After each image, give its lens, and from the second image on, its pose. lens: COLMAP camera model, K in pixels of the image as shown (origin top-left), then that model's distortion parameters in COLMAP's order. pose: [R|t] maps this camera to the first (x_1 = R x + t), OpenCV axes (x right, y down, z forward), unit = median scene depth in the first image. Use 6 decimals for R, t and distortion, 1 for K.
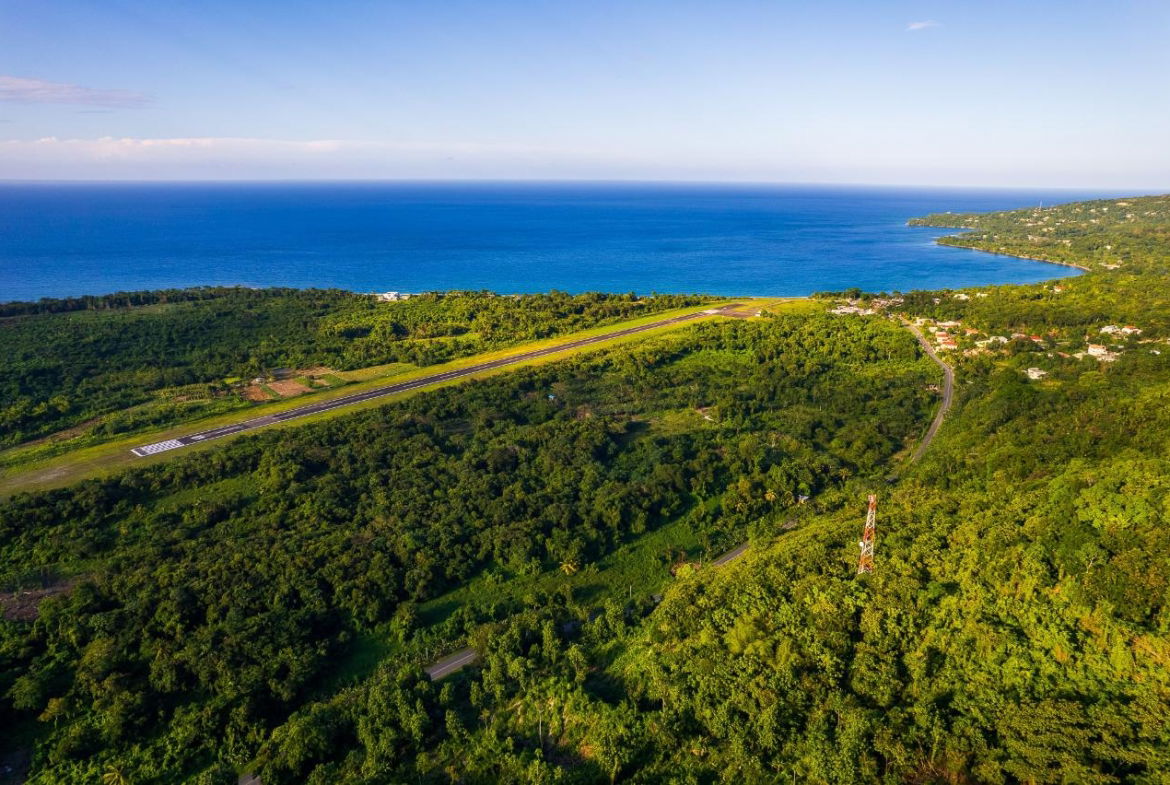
lens RADIAL K [[752.6, 0, 587.0], [0, 752.6, 396.8], [0, 0, 1]] dist [-0.078144, 0.070046]
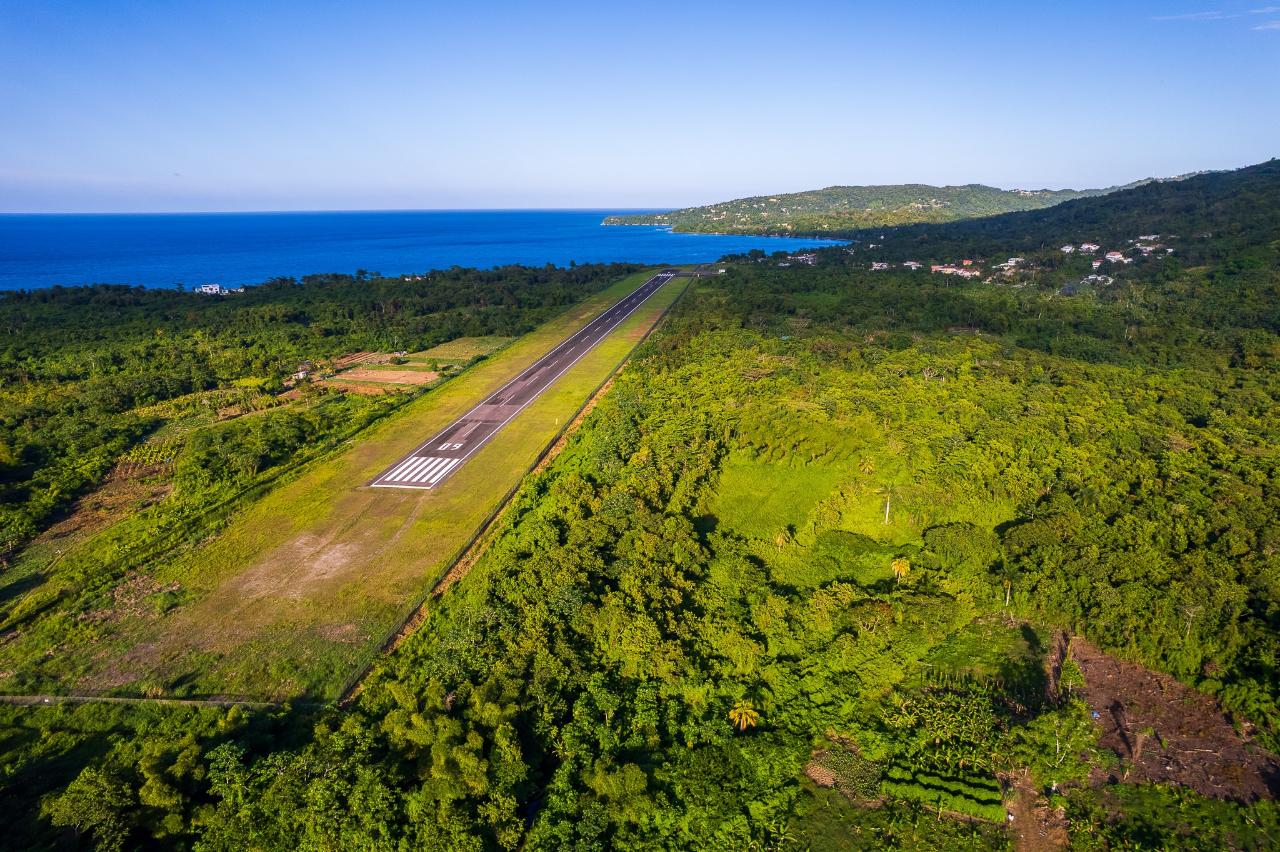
lens RADIAL K [[823.4, 0, 639.1], [0, 823.4, 426.4], [0, 0, 1]] dist [-0.078144, 0.070046]
pose [[0.841440, -0.153235, 0.518168, -0.624557], [0.165403, 0.985958, 0.022979, 0.045110], [-0.514414, 0.066371, 0.854970, 0.436967]]
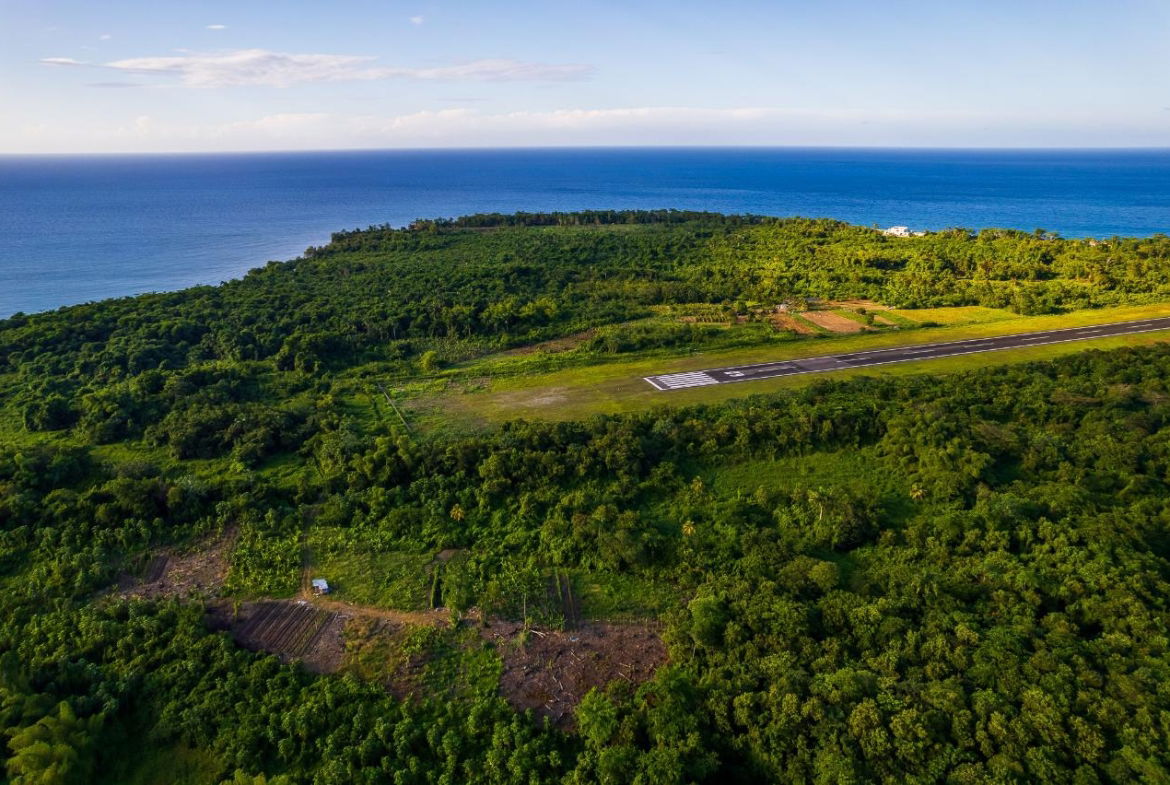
lens RADIAL K [[752.6, 0, 582.0], [0, 752.6, 399.1], [0, 0, 1]] dist [-0.078144, 0.070046]
pose [[0.866981, 0.149184, -0.475488, -0.294615], [-0.129855, 0.988808, 0.073466, 0.041443], [0.481126, -0.001949, 0.876649, 0.327608]]
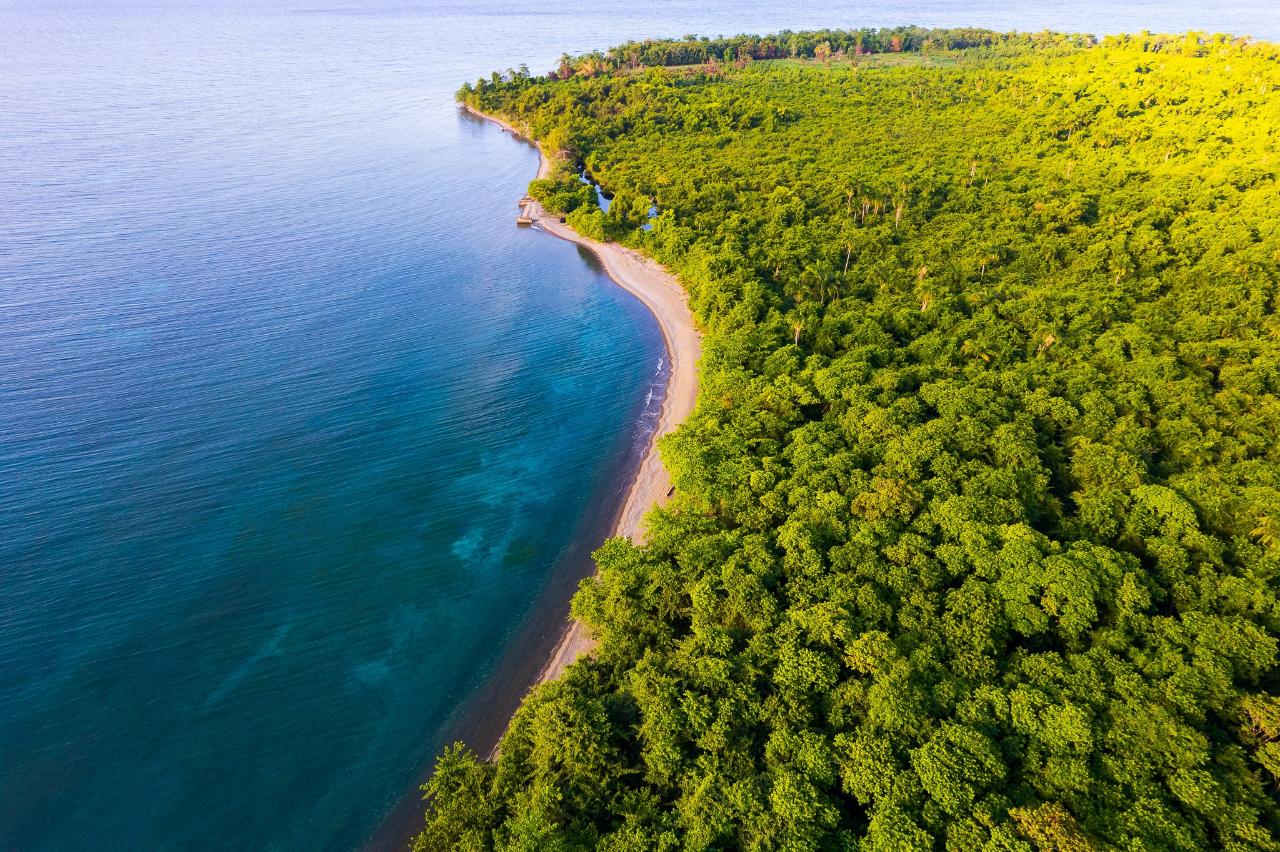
lens RADIAL K [[823.4, 0, 657.9], [0, 823.4, 445.6], [0, 0, 1]] dist [-0.078144, 0.070046]
pose [[0.978970, 0.093165, -0.181490, -1.076826], [-0.043353, 0.964318, 0.261172, 0.003197], [0.199346, -0.247812, 0.948077, 0.611032]]
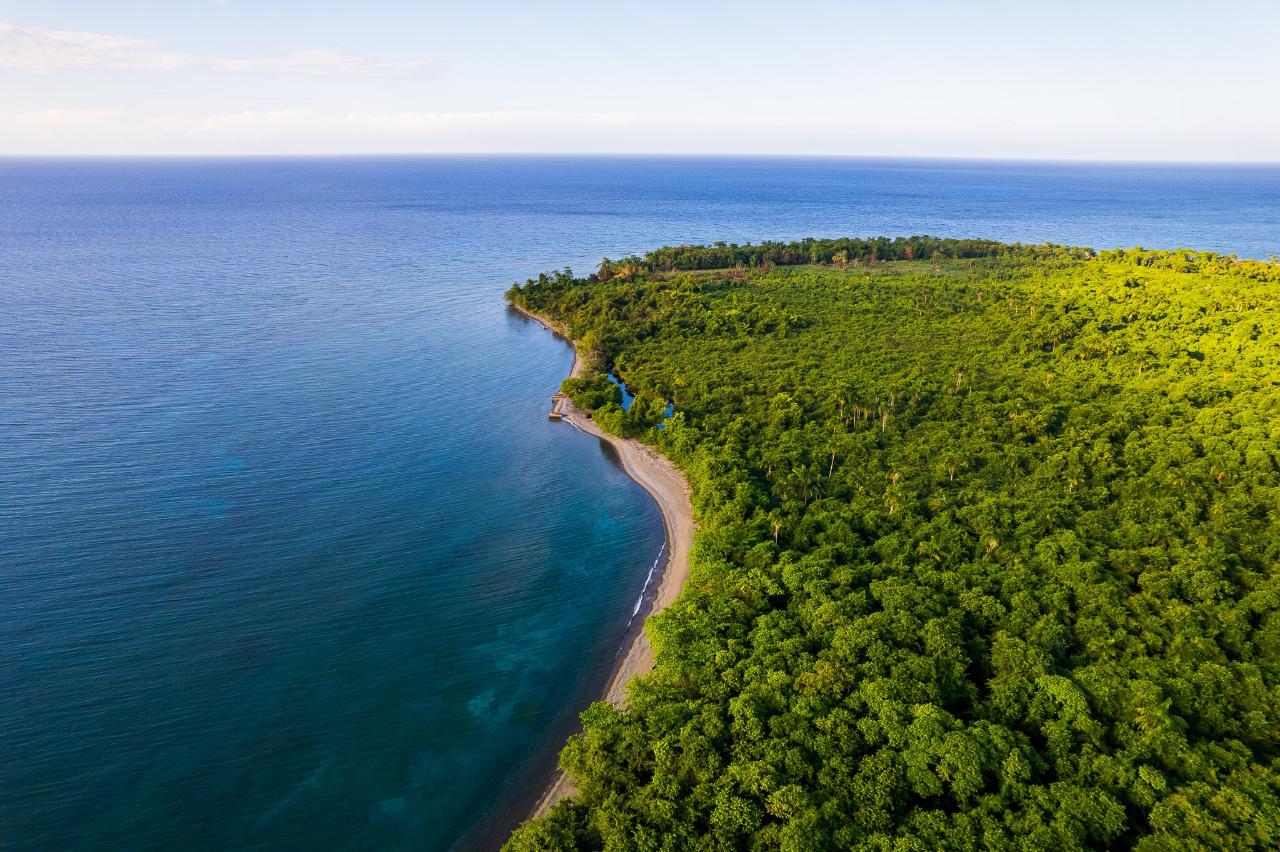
lens RADIAL K [[829.8, 0, 655.2], [0, 829.8, 435.6], [0, 0, 1]] dist [-0.058191, 0.035312]
pose [[0.966505, 0.081758, -0.243277, -1.056249], [-0.072003, 0.996213, 0.048737, -0.011496], [0.246340, -0.029588, 0.968732, 0.570047]]
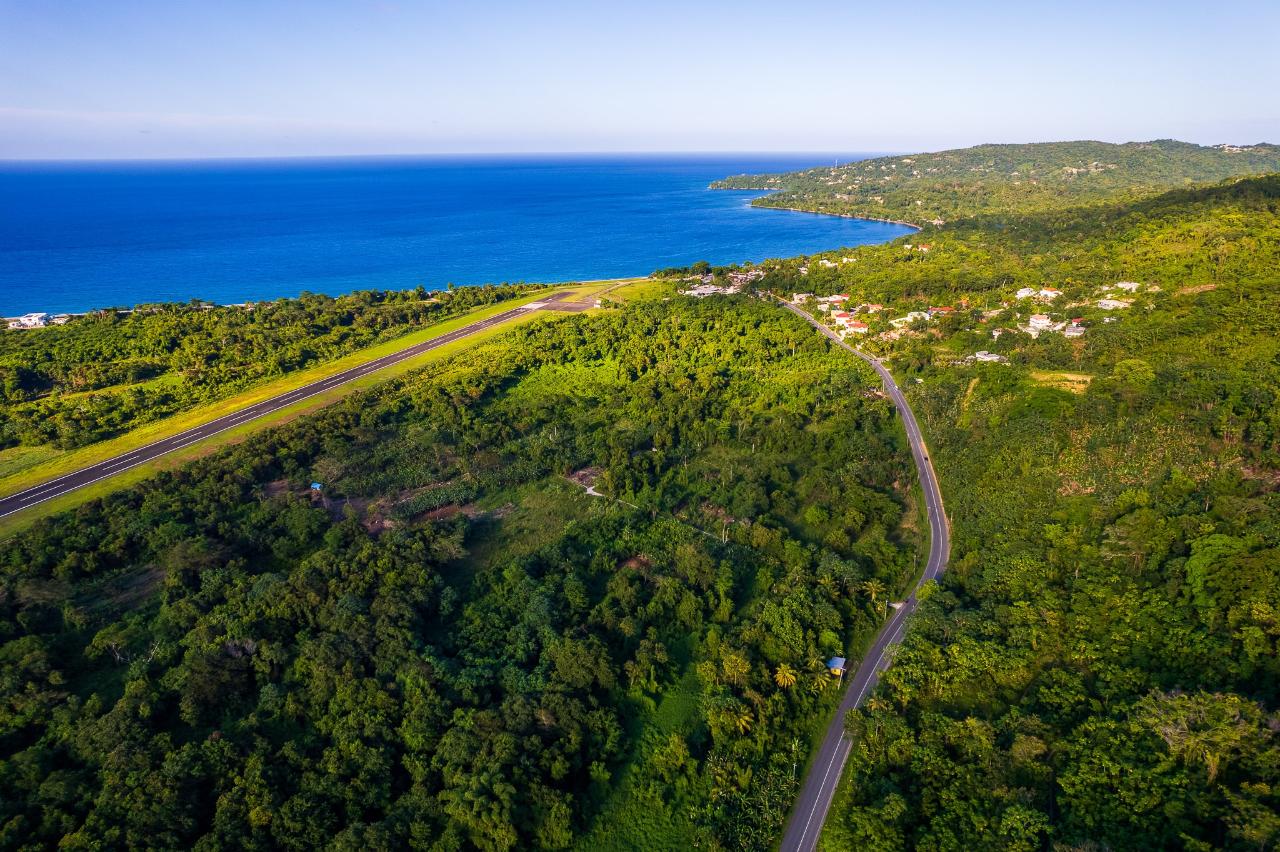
lens RADIAL K [[815.1, 0, 636.4], [0, 815.1, 426.3], [0, 0, 1]] dist [-0.068264, 0.061327]
pose [[0.942926, -0.121673, 0.309979, -0.002607], [0.107801, 0.992264, 0.061563, -0.060253], [-0.315071, -0.024634, 0.948748, 0.364574]]
